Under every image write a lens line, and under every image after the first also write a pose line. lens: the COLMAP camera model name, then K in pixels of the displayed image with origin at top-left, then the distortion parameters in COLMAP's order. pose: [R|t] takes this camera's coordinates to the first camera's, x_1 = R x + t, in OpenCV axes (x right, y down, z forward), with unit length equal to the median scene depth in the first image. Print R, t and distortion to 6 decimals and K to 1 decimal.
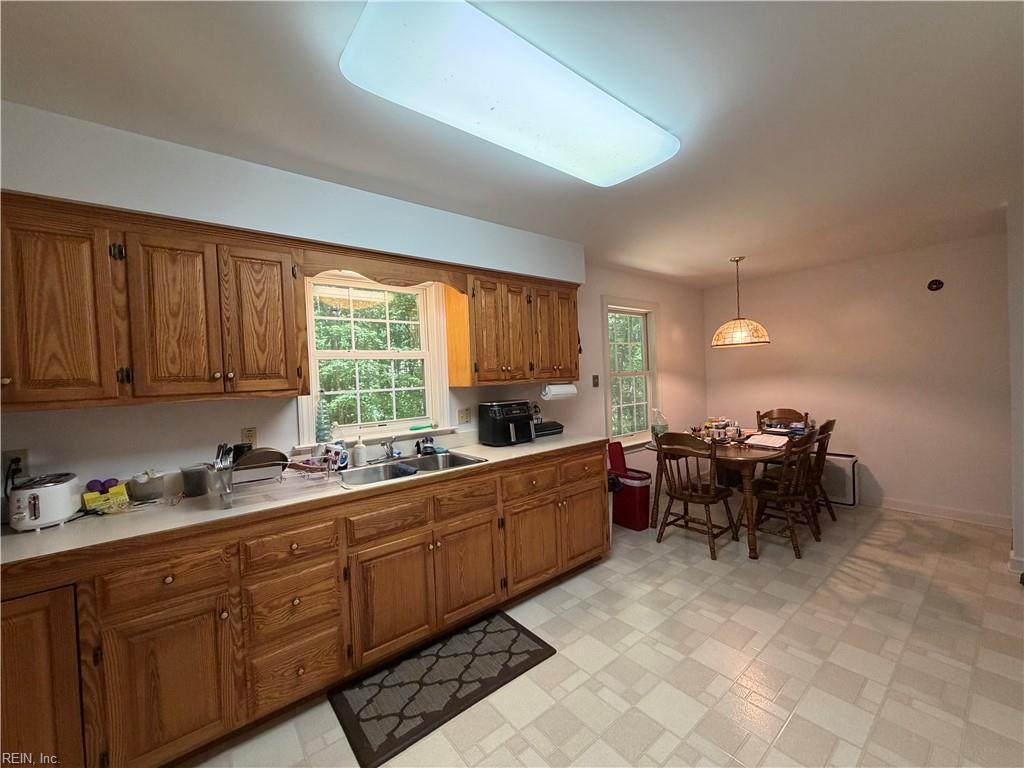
lens RADIAL K [[409.1, 0, 508.3], [0, 409.1, 386.8], [0, 0, 1]] dist [-0.000619, 0.001154]
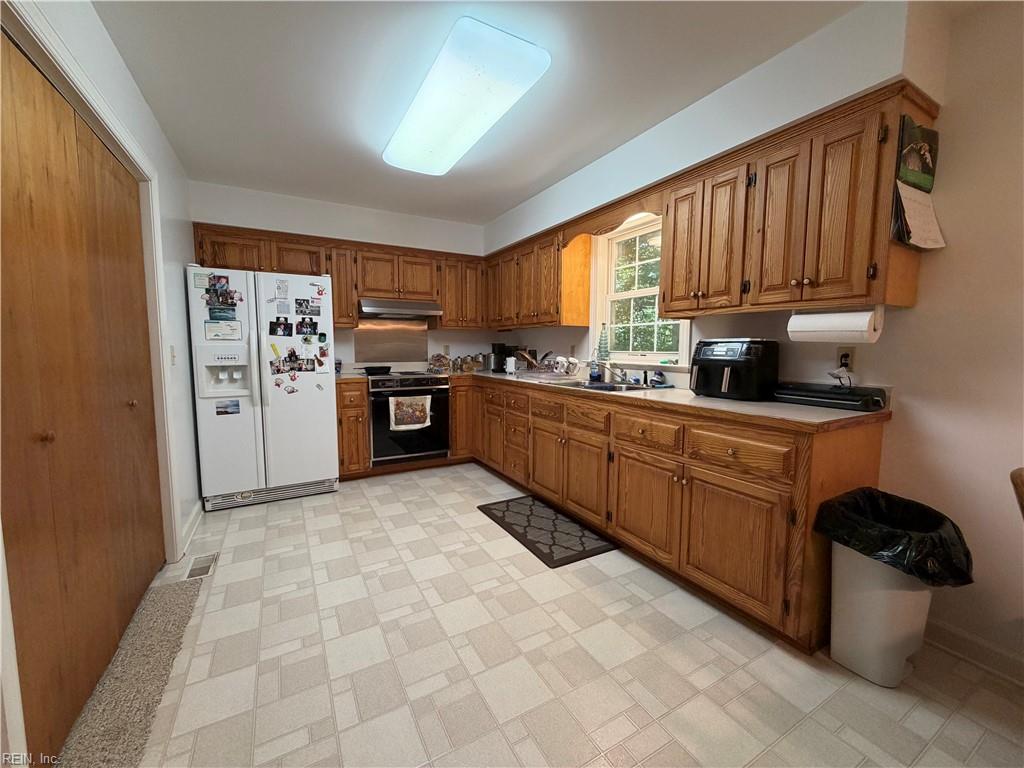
lens RADIAL K [[409.1, 0, 507.6], [0, 409.1, 381.1], [0, 0, 1]] dist [-0.000619, 0.001154]
pose [[-0.167789, 0.125610, -0.977788, 1.094735], [-0.019763, 0.991221, 0.130727, 0.031783], [0.985625, 0.041259, -0.163834, 1.027861]]
